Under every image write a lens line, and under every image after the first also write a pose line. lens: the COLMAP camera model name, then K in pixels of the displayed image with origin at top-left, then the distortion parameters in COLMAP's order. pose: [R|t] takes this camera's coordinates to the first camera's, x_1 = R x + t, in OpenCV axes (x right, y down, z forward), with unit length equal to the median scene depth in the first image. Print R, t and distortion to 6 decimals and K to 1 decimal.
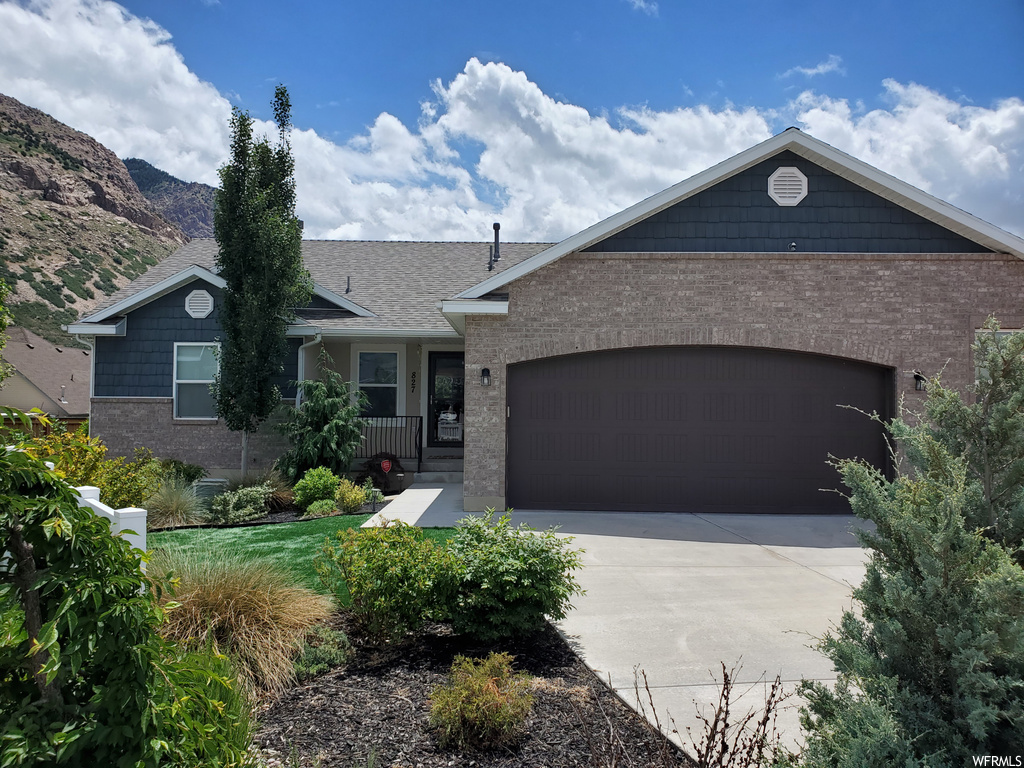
lens RADIAL K [[795.9, 0, 518.4], [0, 795.9, 397.2], [0, 0, 1]] dist [0.012728, 0.001594]
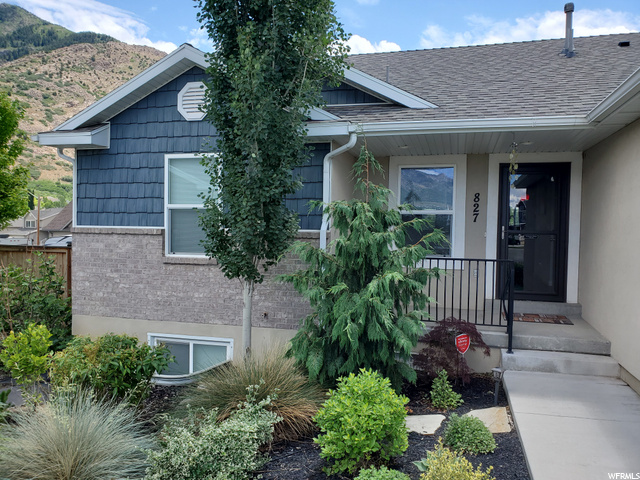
lens RADIAL K [[497.4, 0, 324.0], [0, 497.4, 248.2], [0, 0, 1]] dist [0.012728, 0.001594]
pose [[0.966364, 0.017524, -0.256581, -0.165946], [-0.004600, 0.998694, 0.050884, -0.005006], [0.257138, -0.047992, 0.965182, 0.587018]]
